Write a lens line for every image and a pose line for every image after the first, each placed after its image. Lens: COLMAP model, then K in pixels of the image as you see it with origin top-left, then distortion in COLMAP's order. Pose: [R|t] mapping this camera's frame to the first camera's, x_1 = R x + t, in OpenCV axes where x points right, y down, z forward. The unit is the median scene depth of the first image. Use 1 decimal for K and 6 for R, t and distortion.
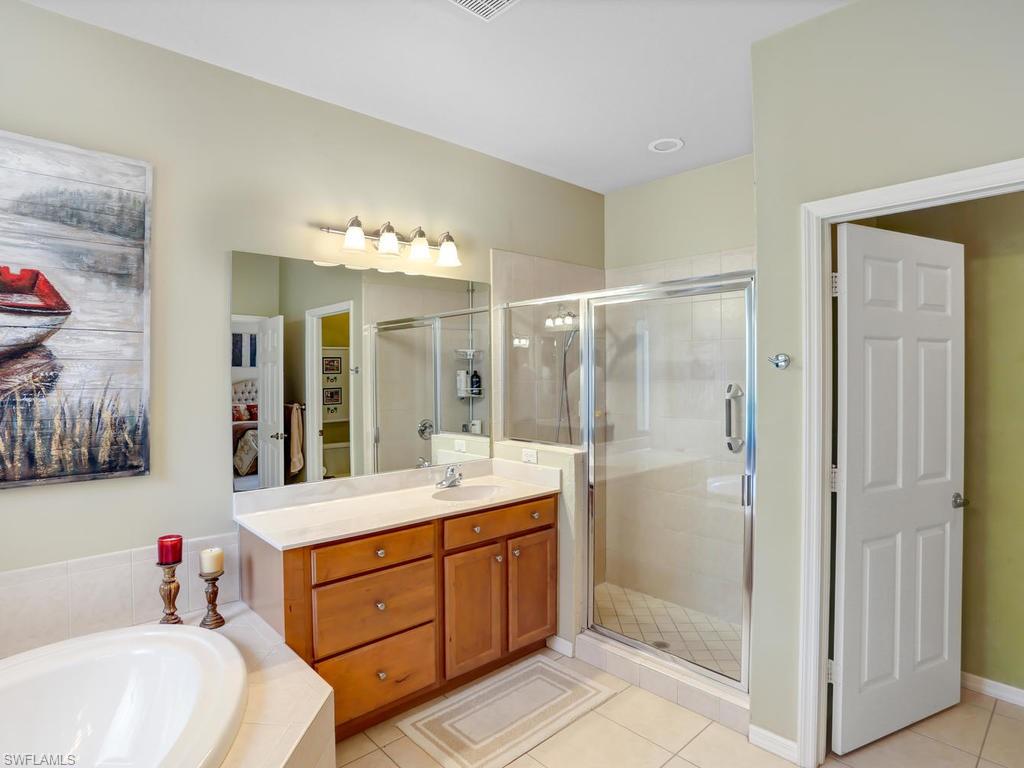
lens RADIAL K [[564.1, 0, 507.4], [0, 564.1, 376.8], [0, 0, 1]] dist [-0.066076, 0.029254]
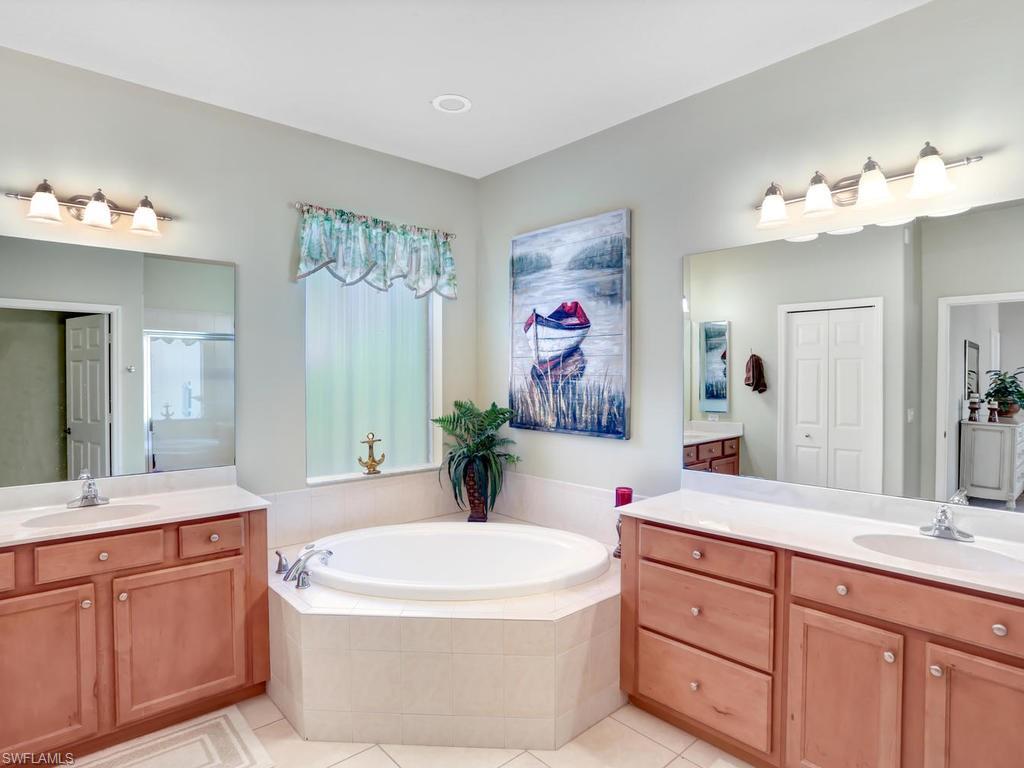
lens RADIAL K [[564.1, 0, 506.2], [0, 564.1, 380.6], [0, 0, 1]] dist [-0.066076, 0.029254]
pose [[-0.006101, 0.008611, -0.999944, 0.771955], [-0.009091, 0.999921, 0.008667, 0.025373], [0.999940, 0.009144, -0.006023, 0.761832]]
